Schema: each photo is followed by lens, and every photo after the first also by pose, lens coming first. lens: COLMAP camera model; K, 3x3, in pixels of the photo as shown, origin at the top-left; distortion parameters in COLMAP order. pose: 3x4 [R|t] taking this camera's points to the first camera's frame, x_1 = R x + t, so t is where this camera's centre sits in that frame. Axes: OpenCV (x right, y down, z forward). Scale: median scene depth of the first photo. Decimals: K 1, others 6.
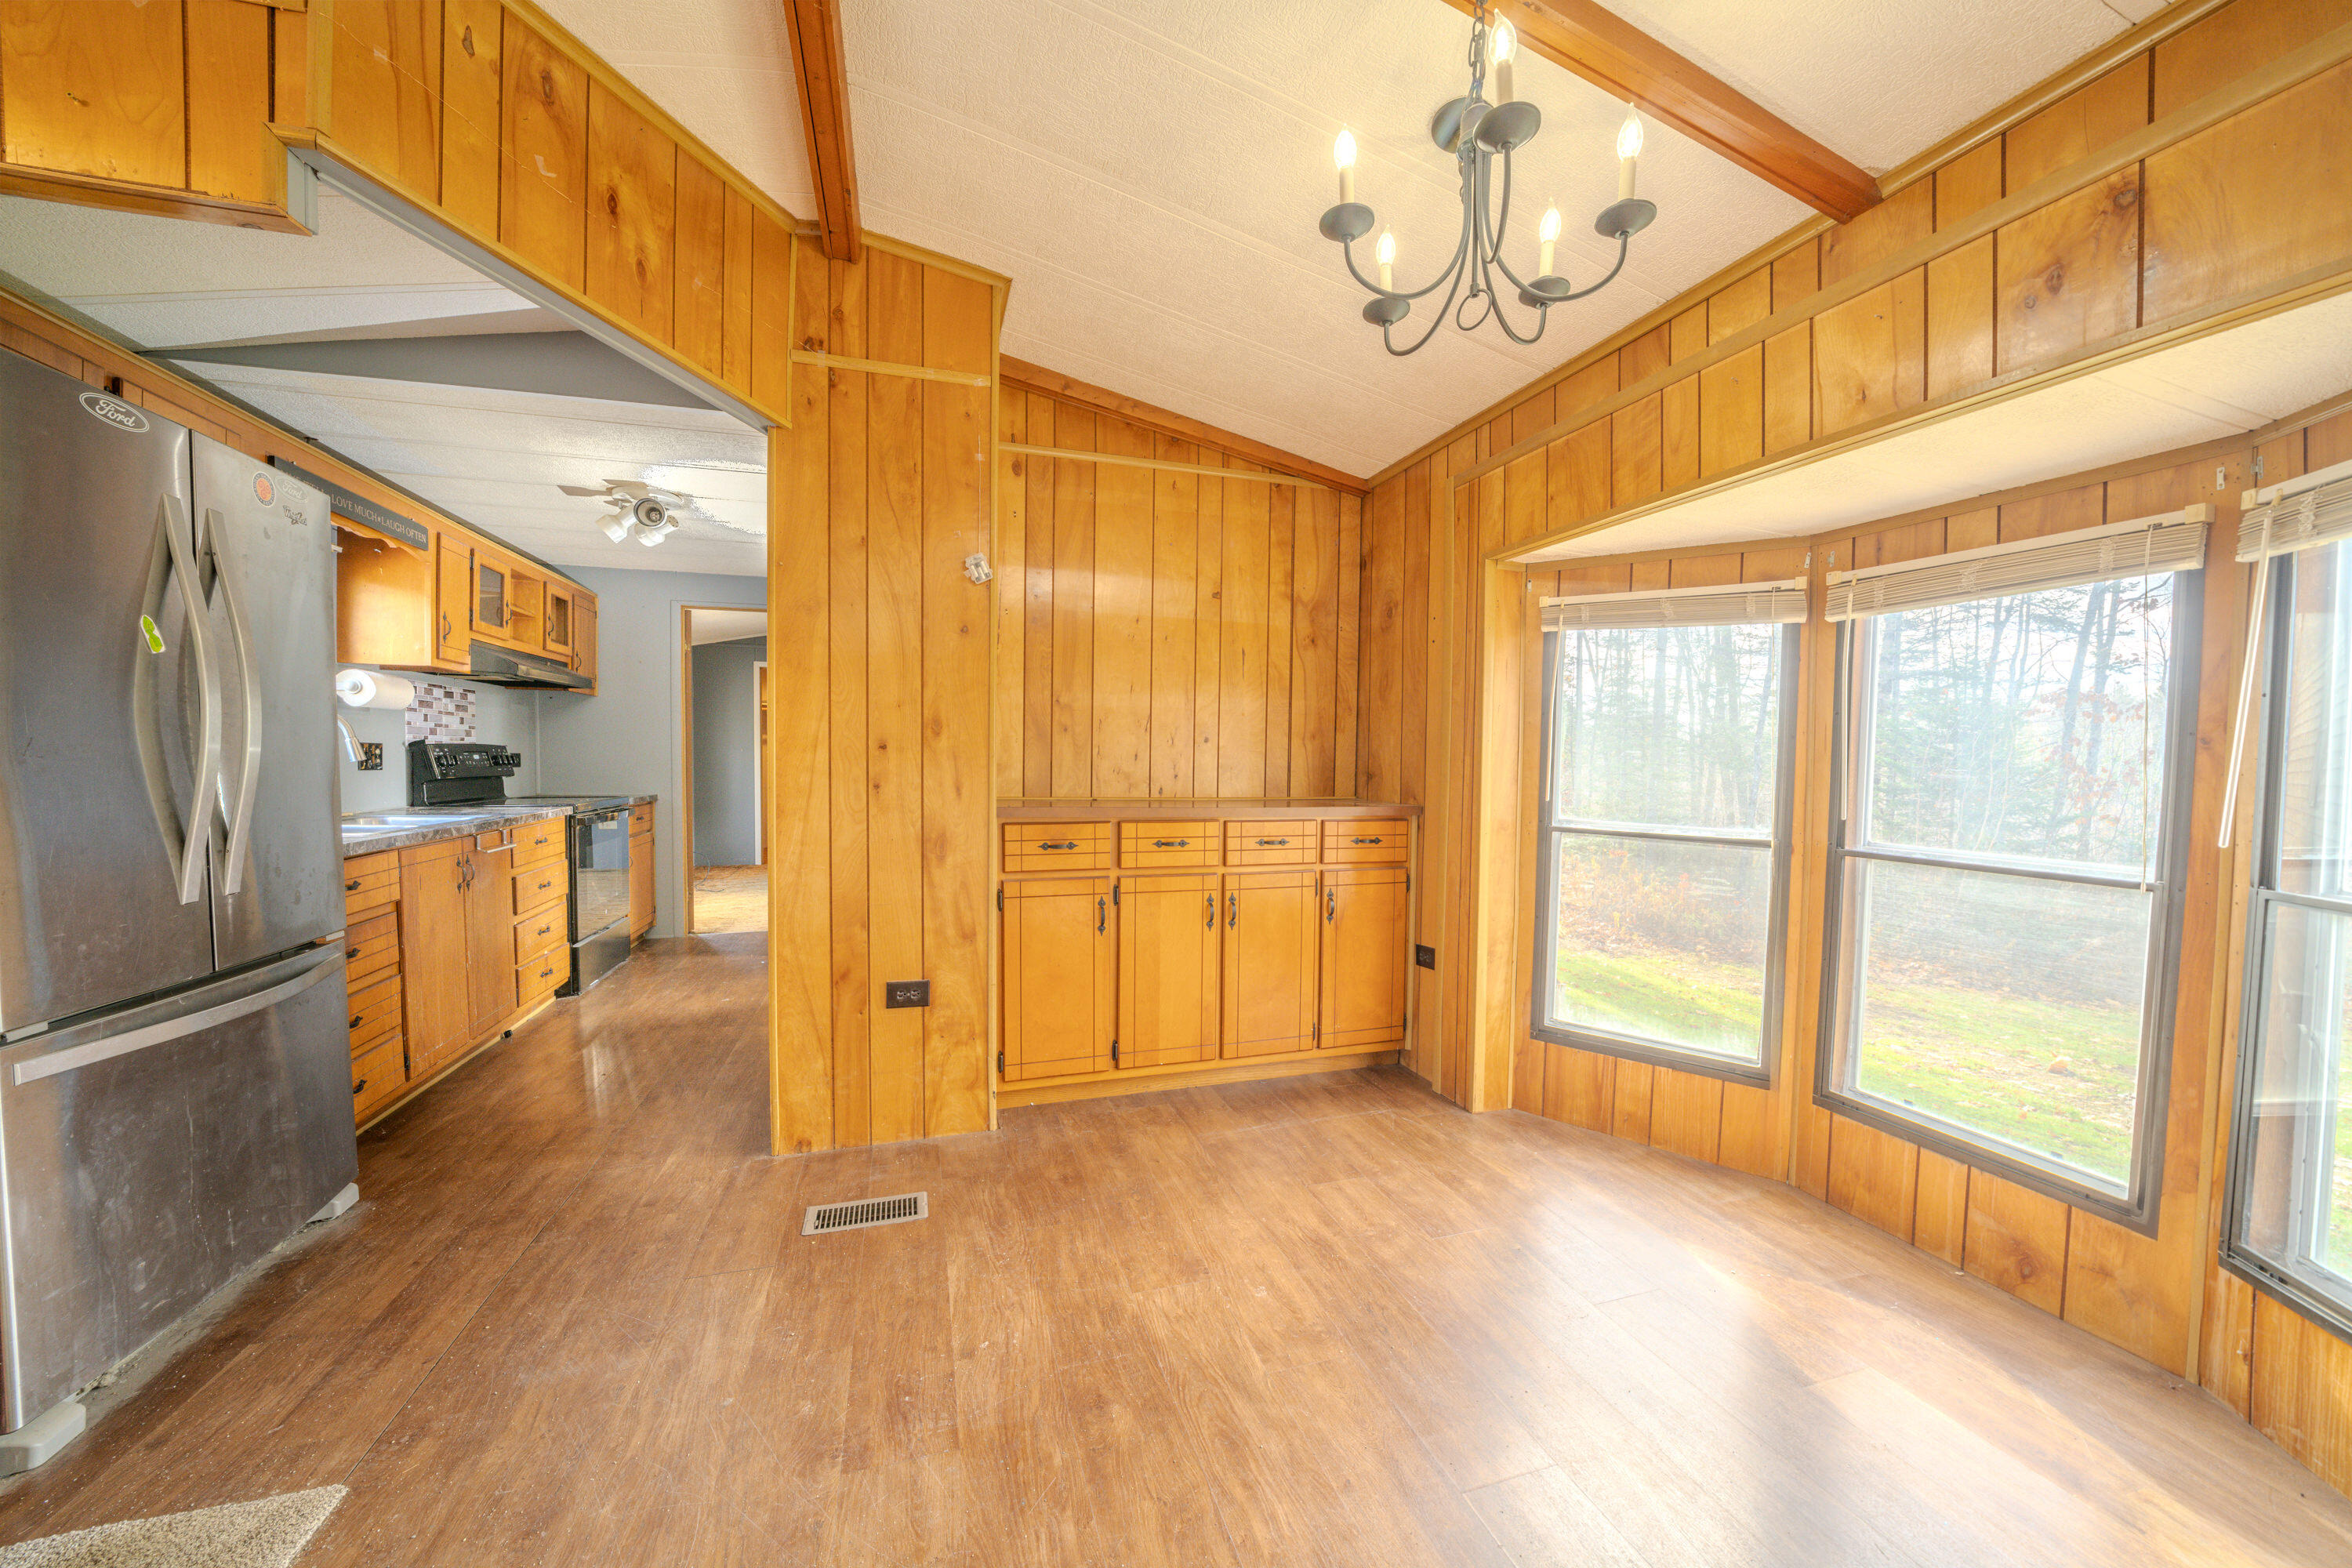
lens RADIAL K [[812.2, 0, 1153.6], [0, 812.2, 778.5], [0, 0, 1]] dist [-0.027663, 0.003277]
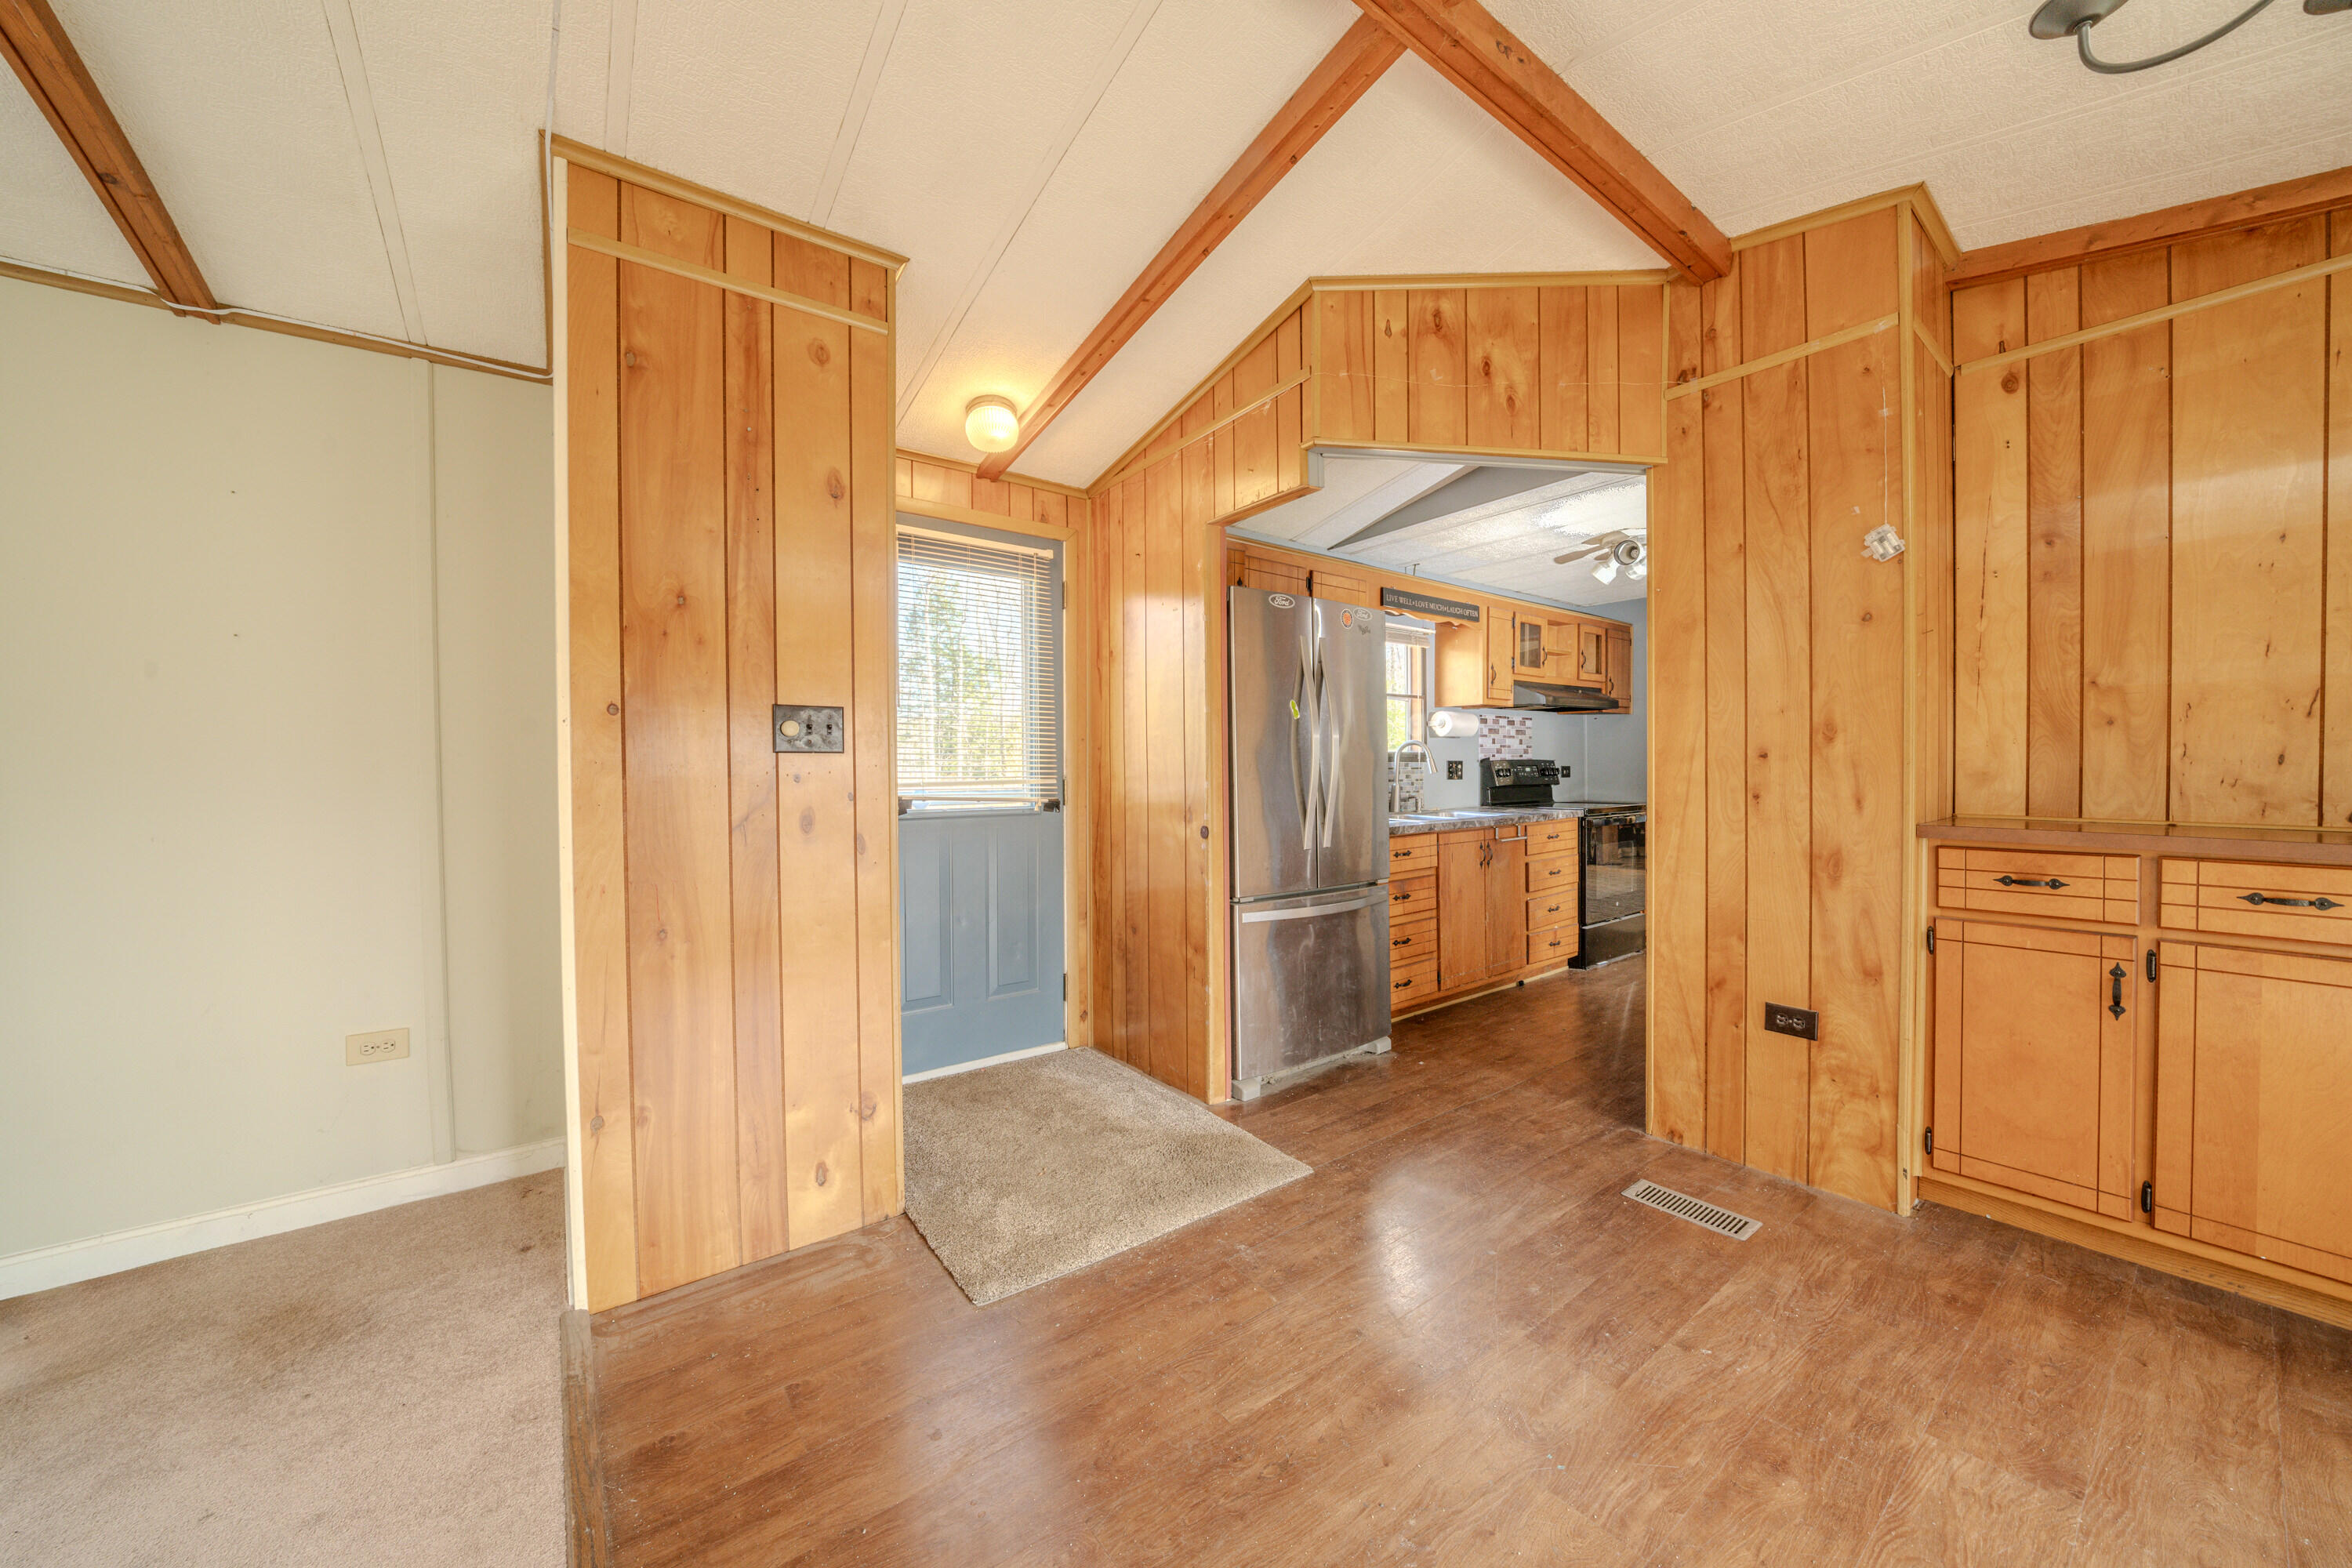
lens RADIAL K [[828.8, 0, 1172.0], [0, 828.8, 773.6], [0, 0, 1]] dist [-0.027923, 0.003896]
pose [[0.338476, -0.005460, -0.940959, 0.339176], [-0.012858, 0.999863, -0.010427, 0.001534], [0.940887, 0.015628, 0.338359, 0.010139]]
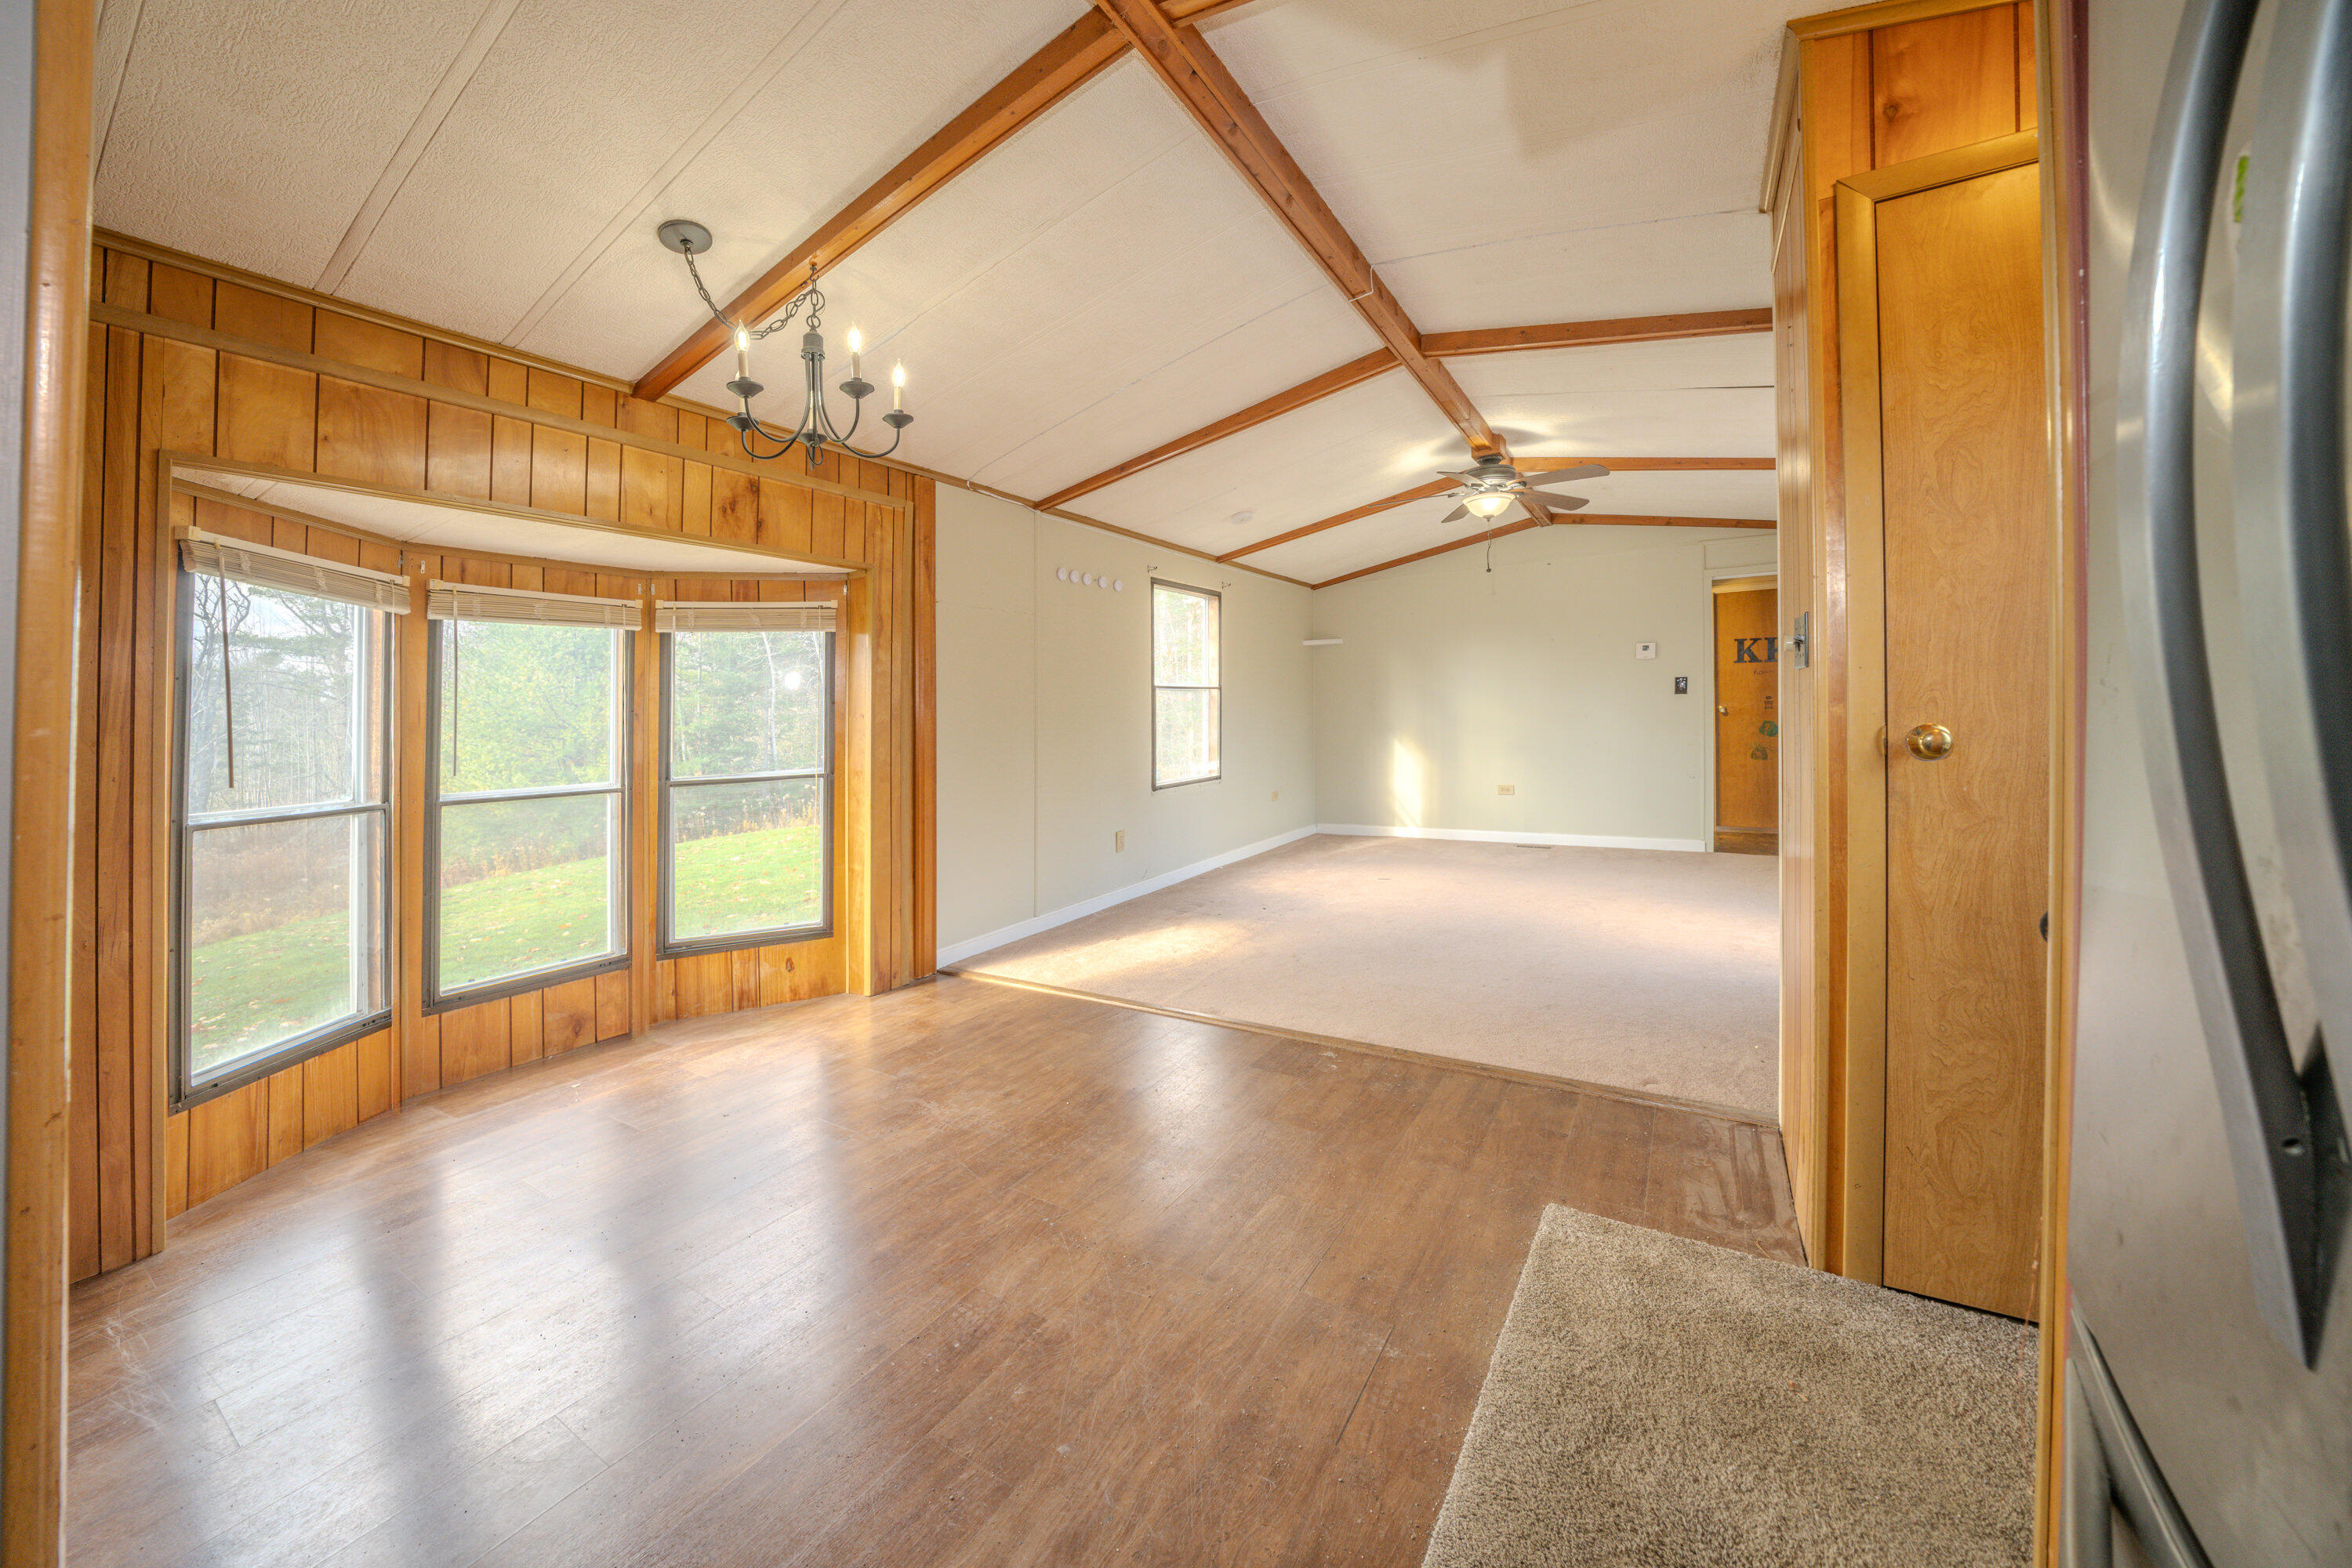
lens RADIAL K [[812.2, 0, 1153.6], [0, 812.2, 778.5], [0, 0, 1]] dist [-0.027663, 0.003277]
pose [[-0.650109, -0.049801, 0.758207, -0.721588], [0.043243, 0.993808, 0.102354, -0.022724], [-0.758609, 0.099329, -0.643930, 0.830384]]
